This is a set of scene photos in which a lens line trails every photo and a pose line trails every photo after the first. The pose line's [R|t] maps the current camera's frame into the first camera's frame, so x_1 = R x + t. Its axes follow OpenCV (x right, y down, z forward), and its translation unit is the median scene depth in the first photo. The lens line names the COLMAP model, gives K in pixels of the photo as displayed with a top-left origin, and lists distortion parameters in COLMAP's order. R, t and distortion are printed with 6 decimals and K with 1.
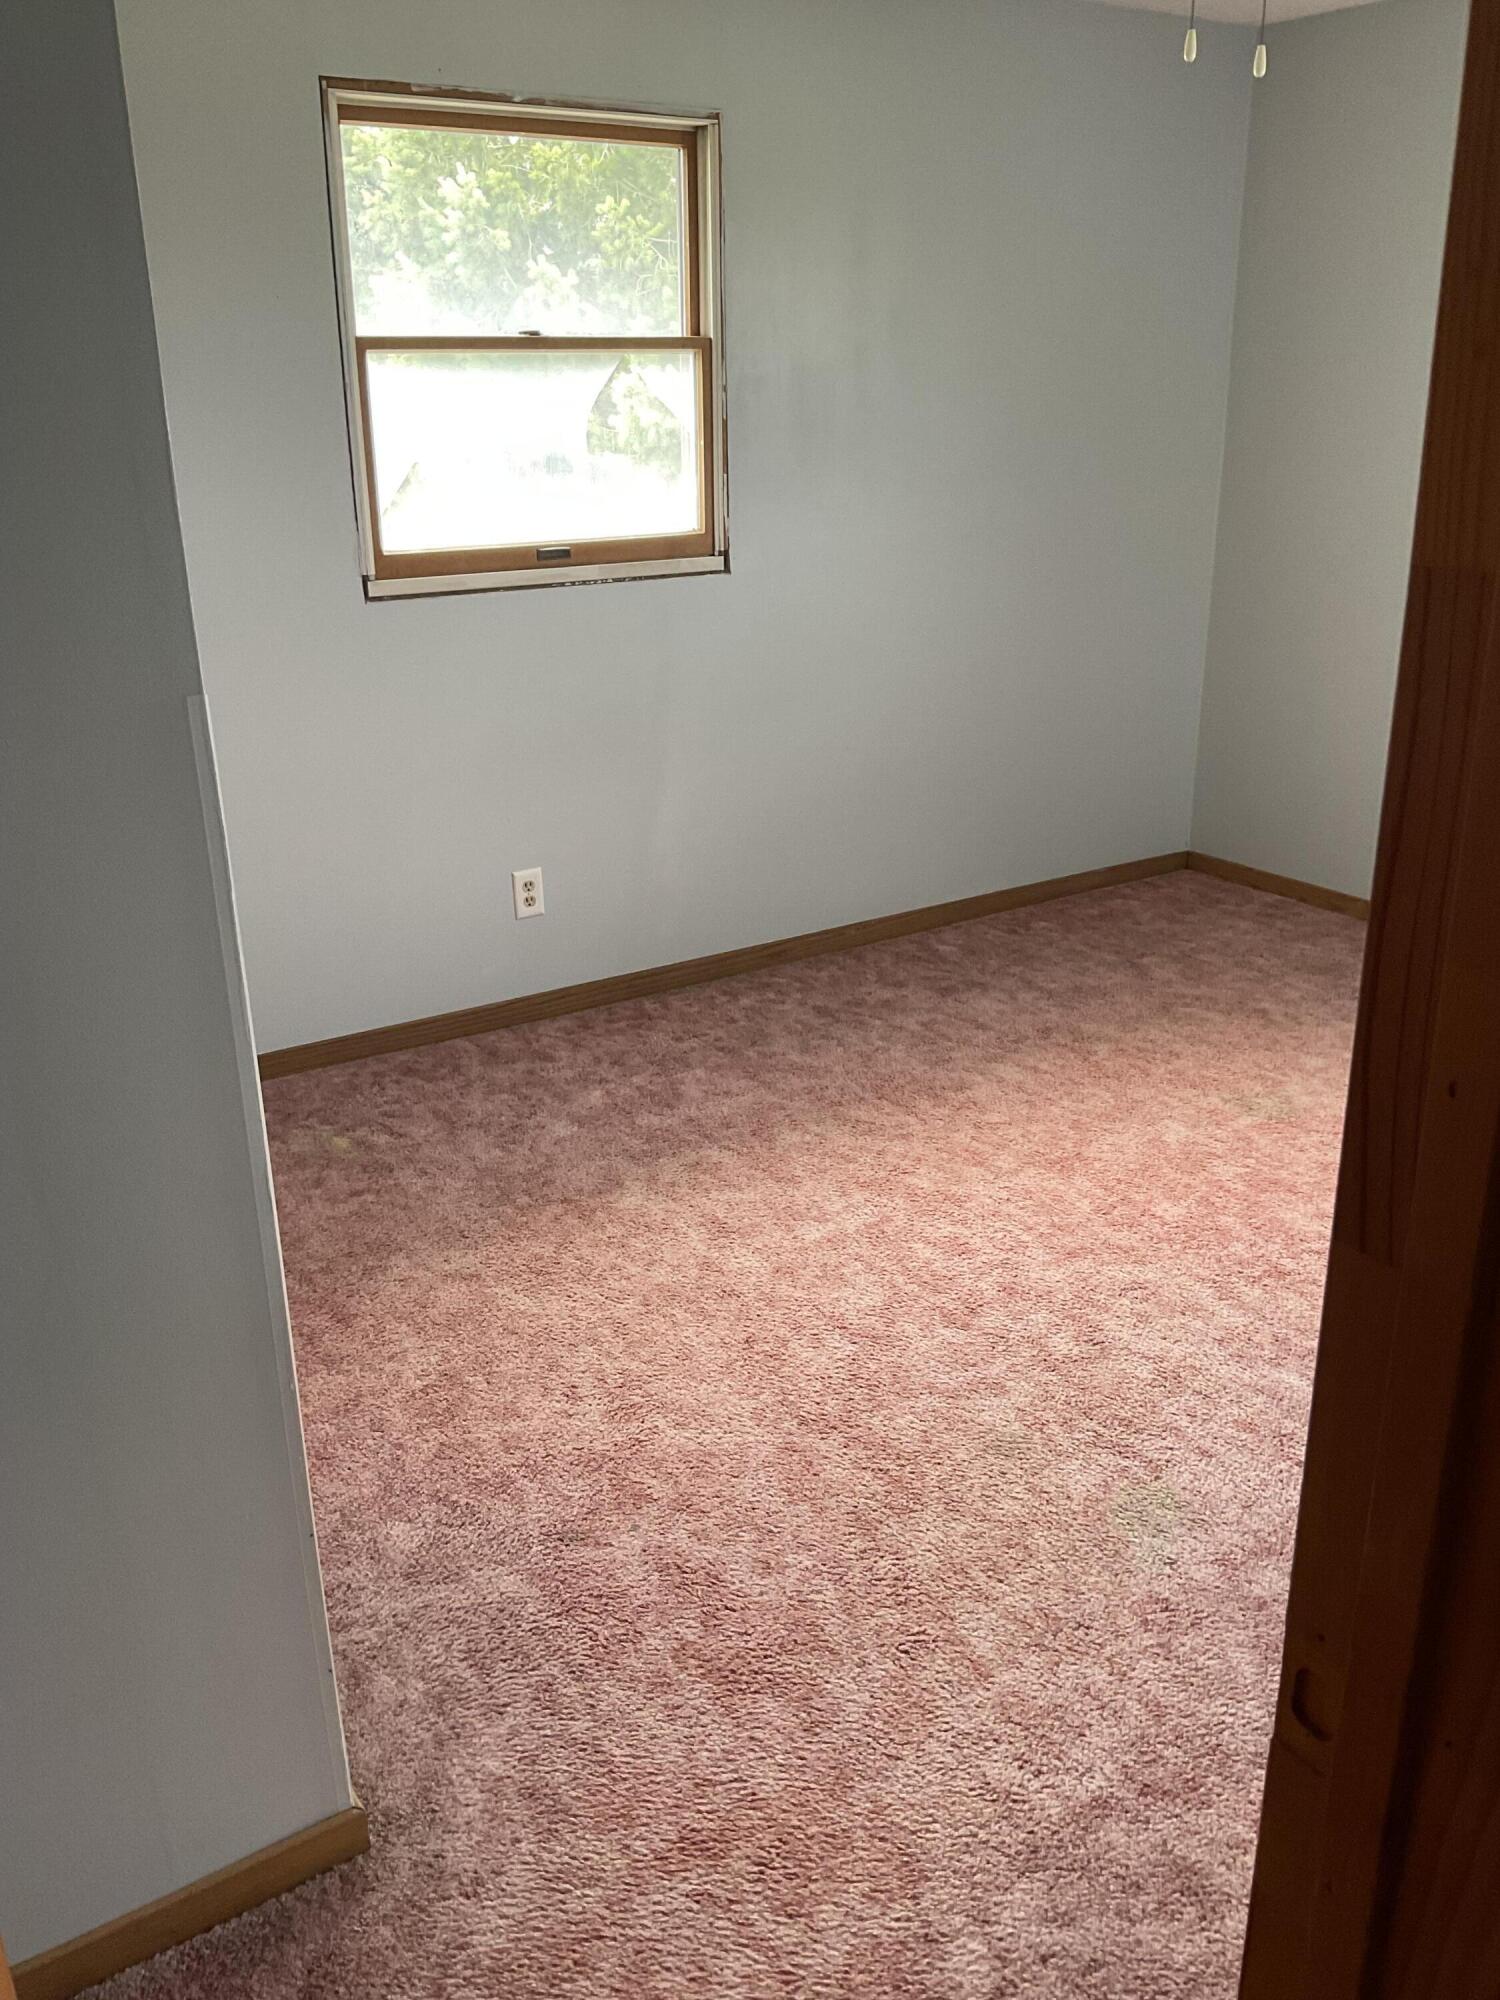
lens RADIAL K [[1659.1, 0, 737.9], [0, 1659.1, 1004.4], [0, 0, 1]] dist [0.056949, -0.085875]
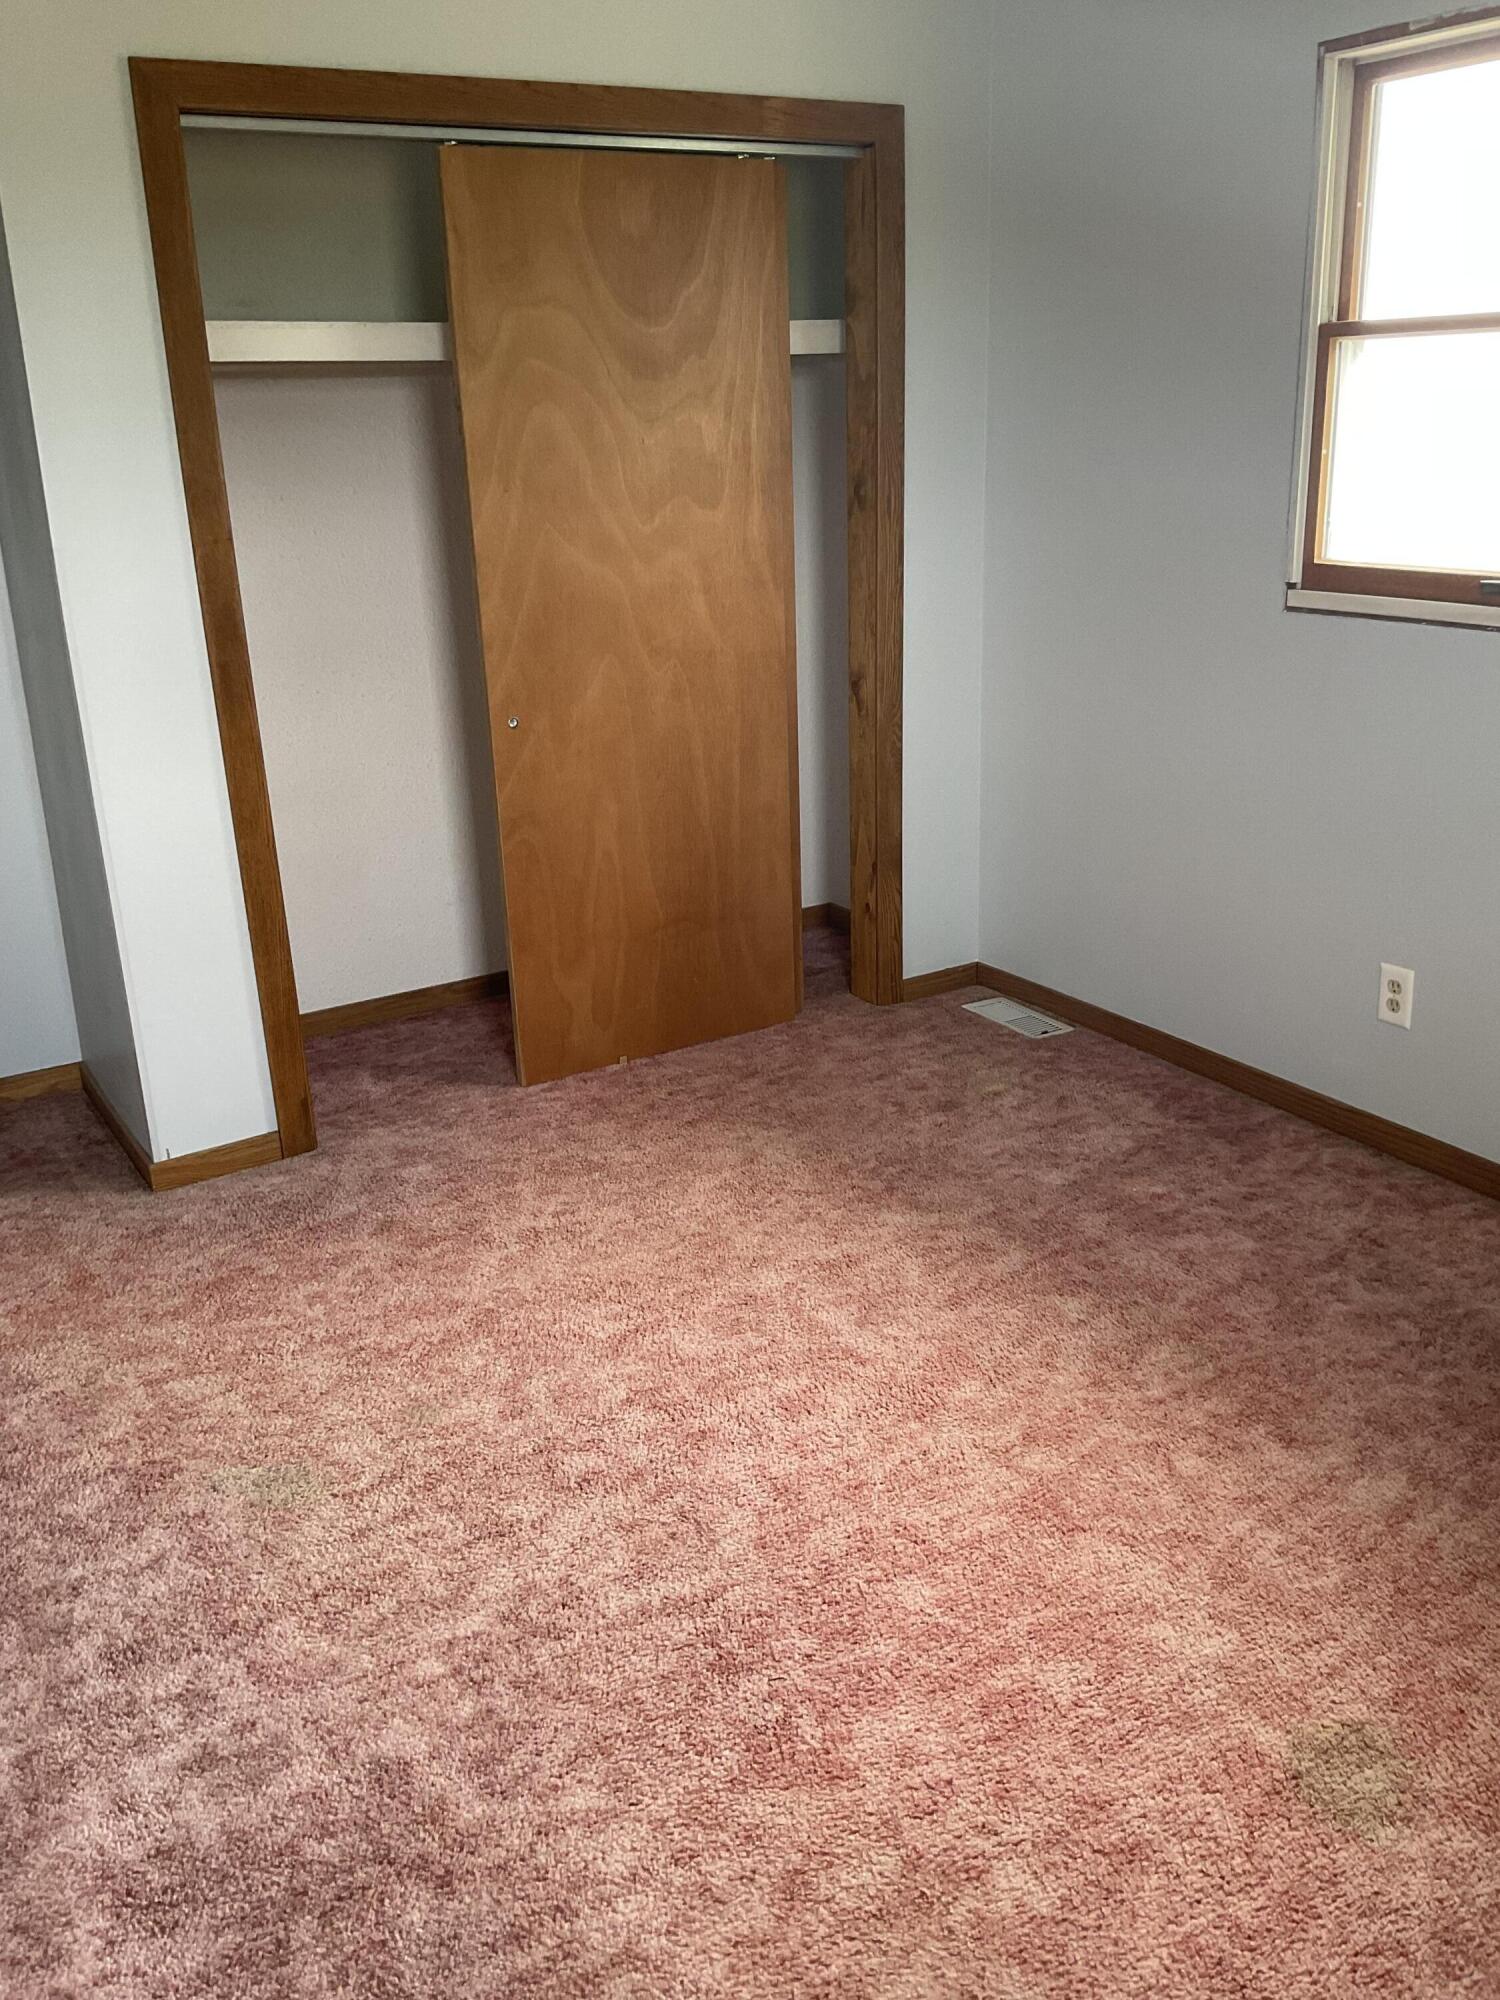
lens RADIAL K [[1659.1, 0, 736.7], [0, 1659.1, 988.5], [0, 0, 1]] dist [0.056949, -0.085875]
pose [[-0.025820, 0.344337, -0.938491, 0.805649], [-0.328448, 0.883763, 0.333293, -0.295352], [0.944169, 0.316851, 0.090277, 0.779703]]
